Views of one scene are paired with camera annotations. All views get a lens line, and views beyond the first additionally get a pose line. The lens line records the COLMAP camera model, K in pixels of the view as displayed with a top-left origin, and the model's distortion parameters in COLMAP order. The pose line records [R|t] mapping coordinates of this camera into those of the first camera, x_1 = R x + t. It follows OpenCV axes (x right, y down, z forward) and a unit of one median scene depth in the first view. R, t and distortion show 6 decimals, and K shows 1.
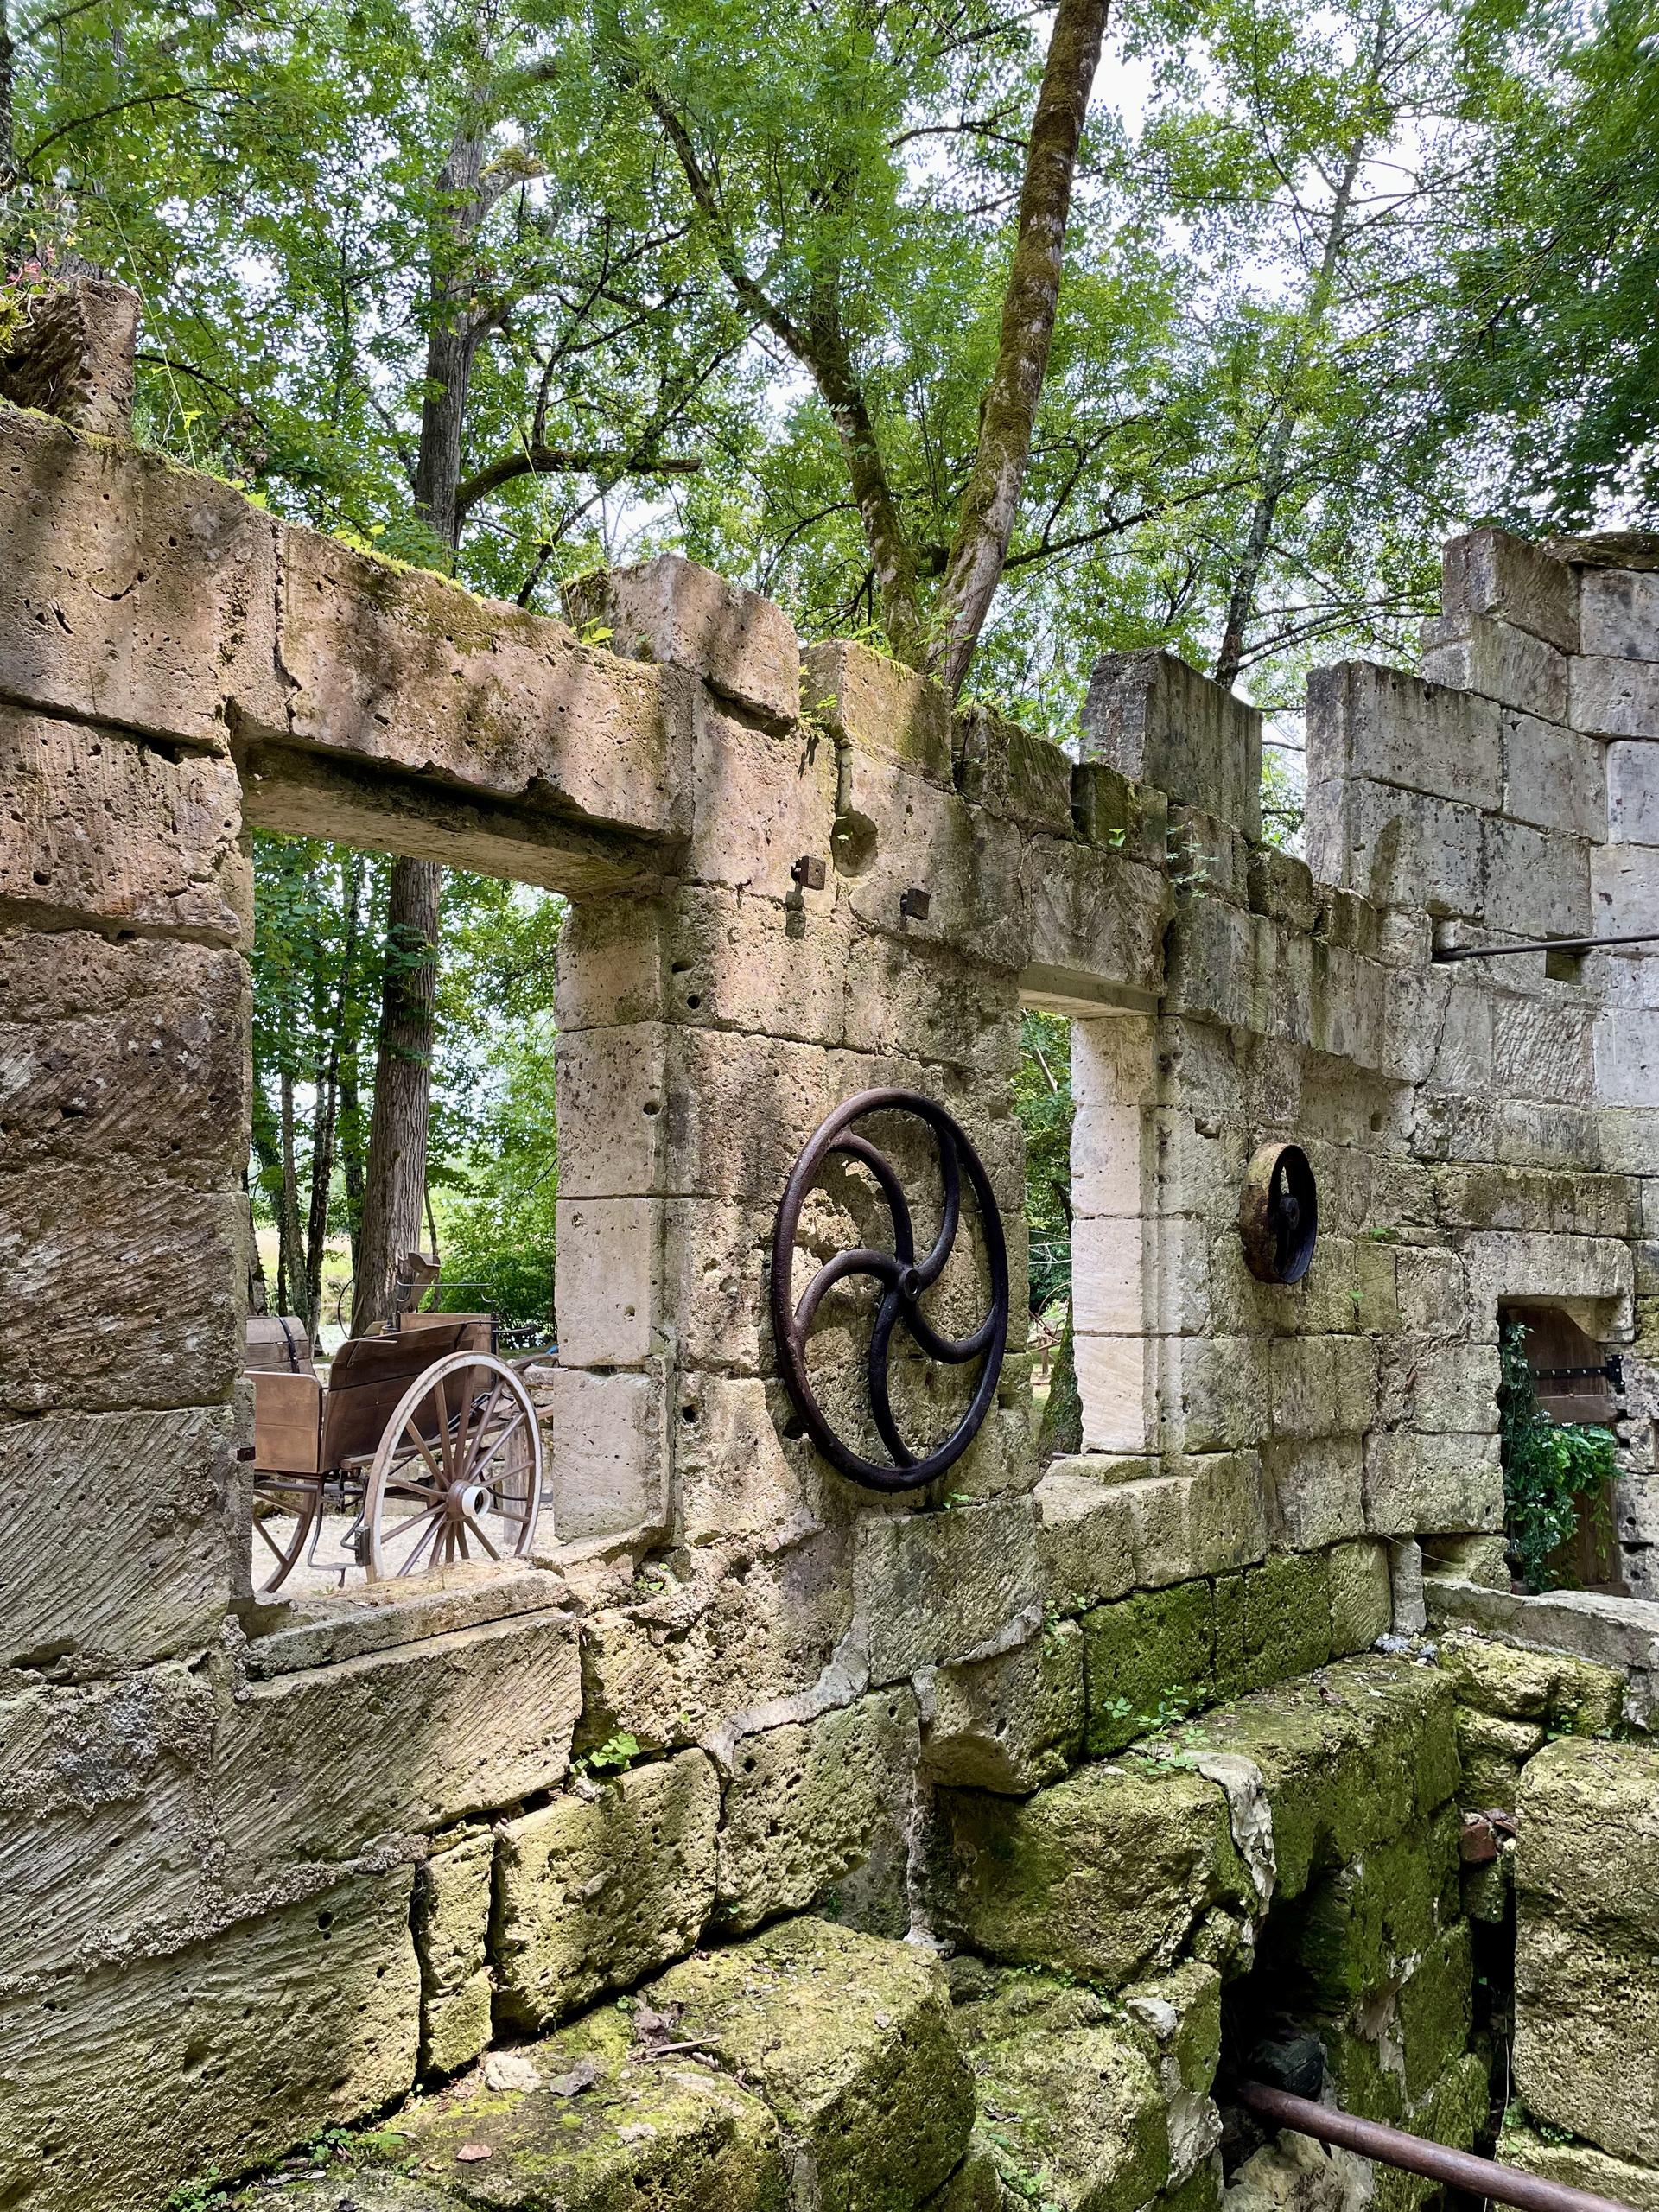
lens RADIAL K [[1688.4, 0, 824.7], [0, 1688.4, 1119.3], [0, 0, 1]] dist [0.043599, -0.001362]
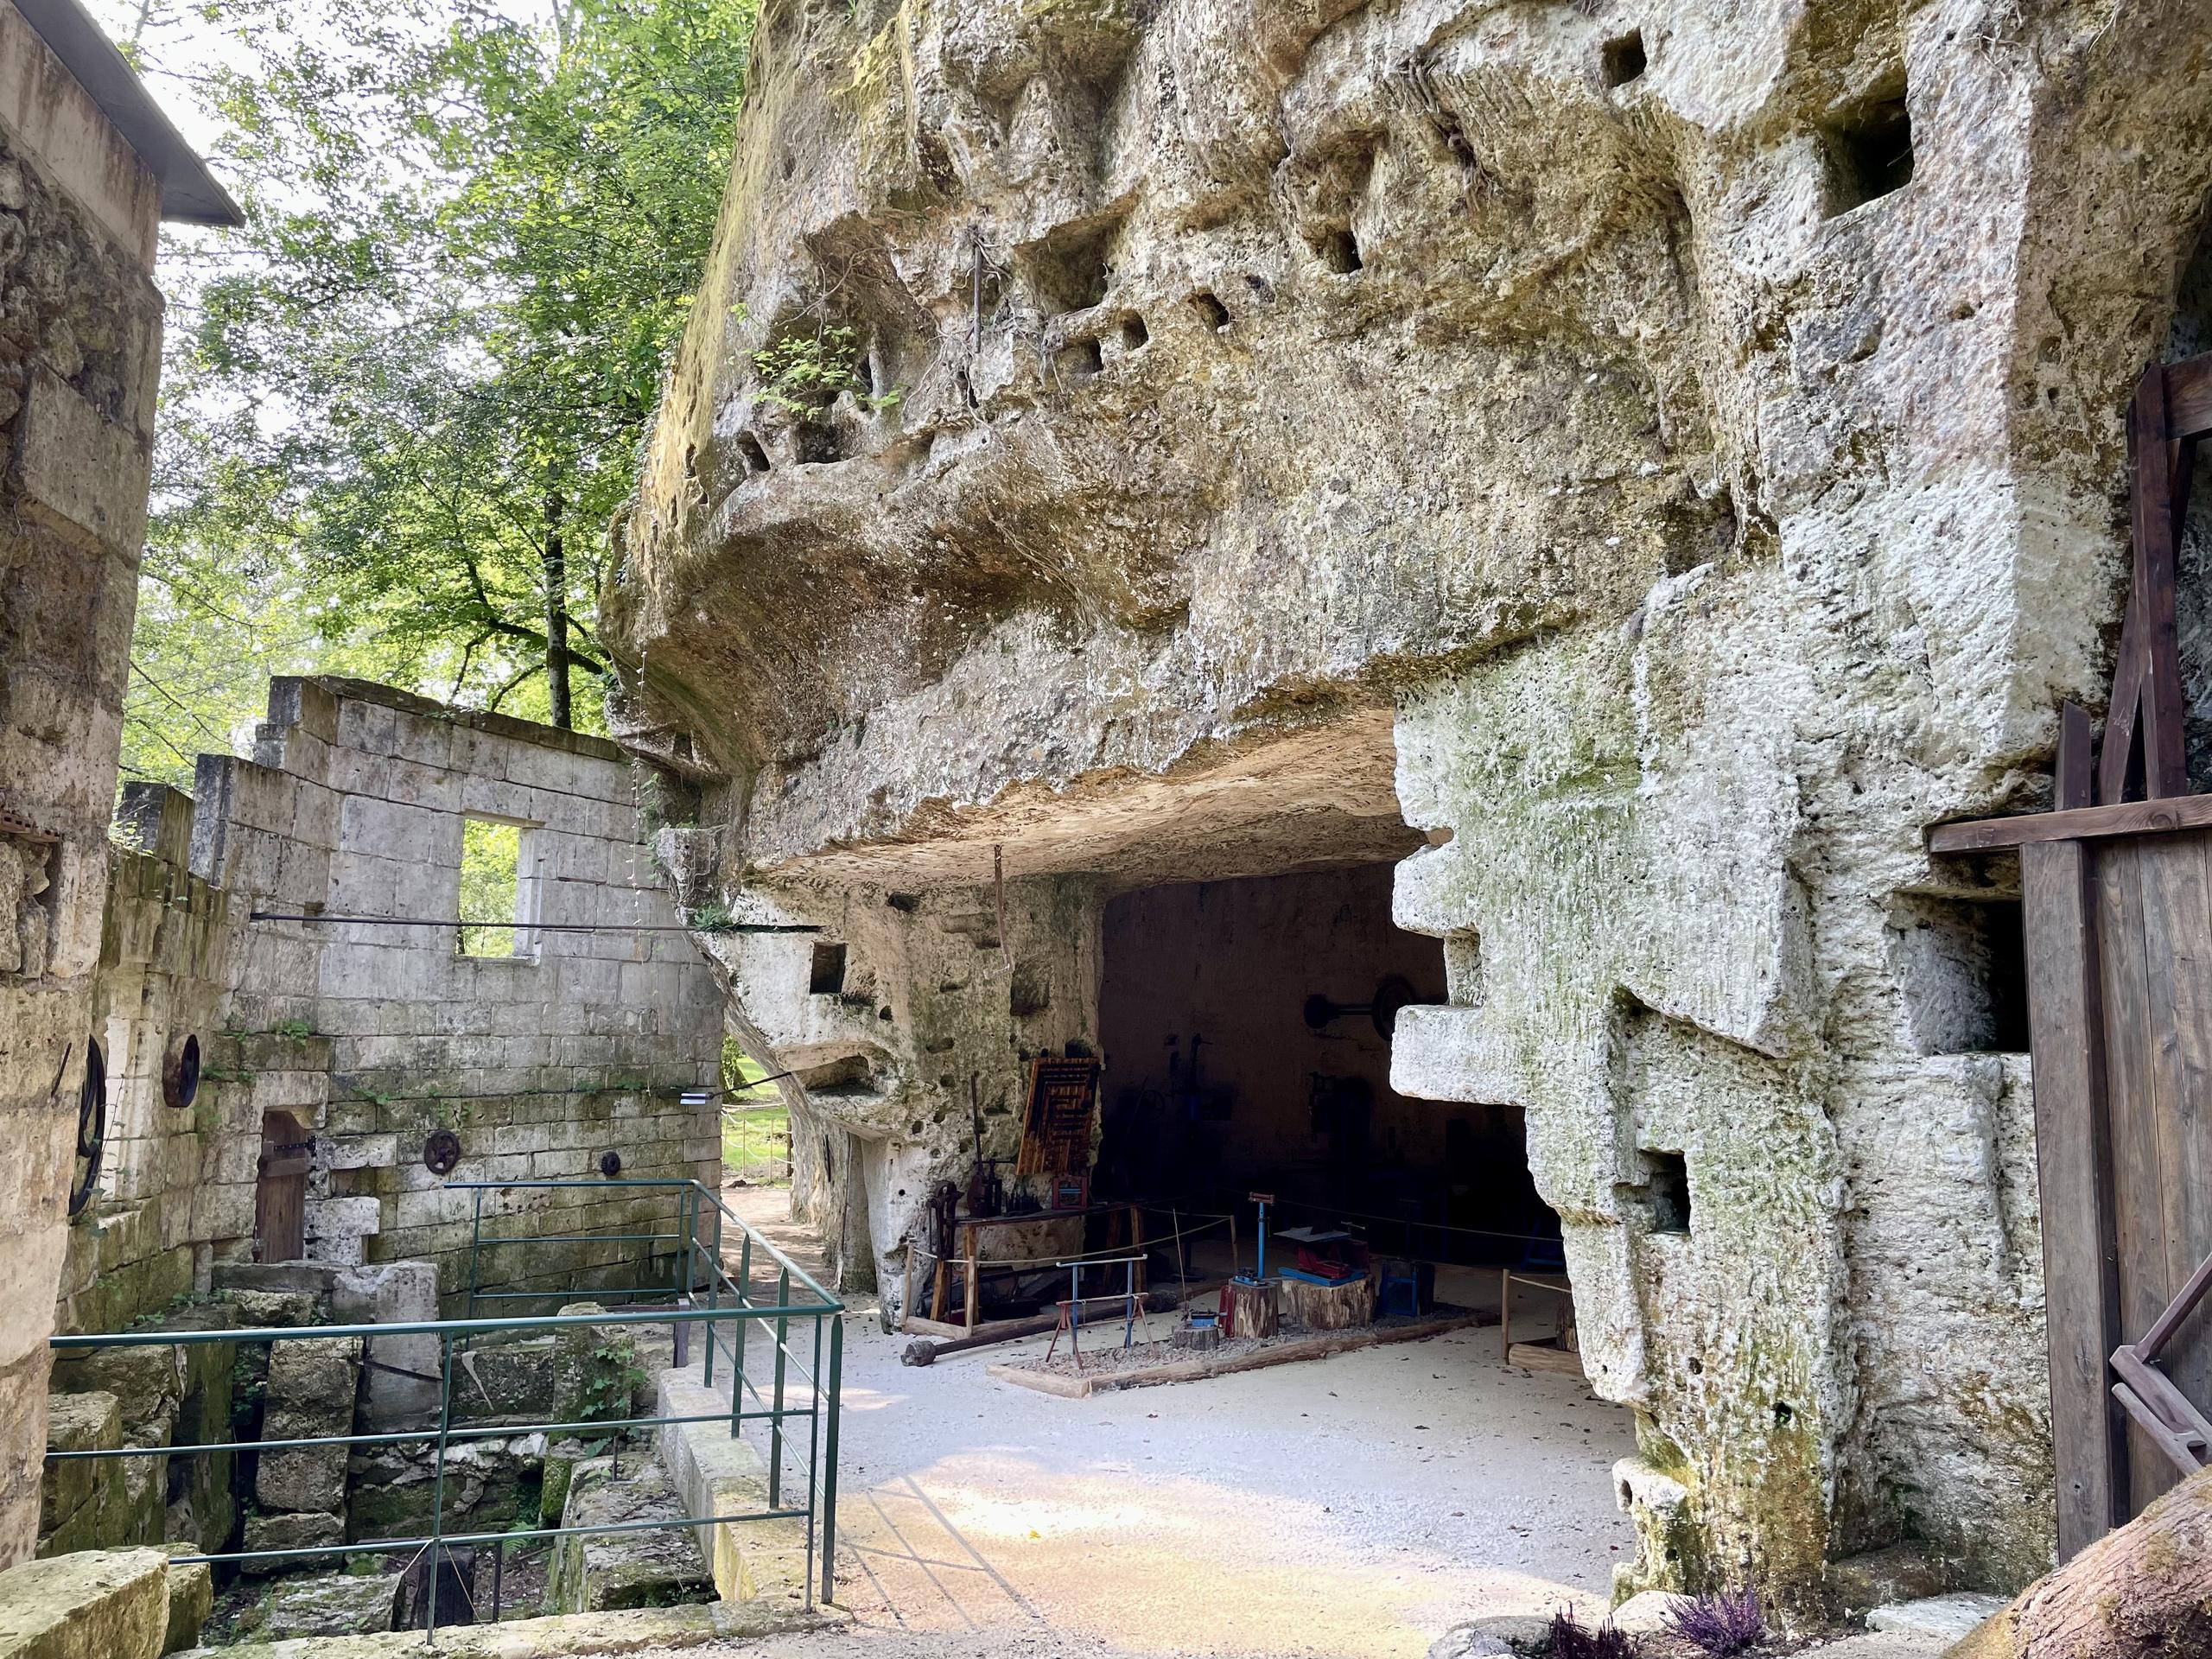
lens RADIAL K [[1688.4, 0, 1099.4], [0, 1688.4, 830.0], [0, 0, 1]] dist [0.043599, -0.001362]
pose [[0.588330, 0.107247, 0.801478, -0.587714], [-0.081783, 0.993975, -0.072972, -0.133481], [-0.804475, -0.022616, 0.593556, -0.819251]]
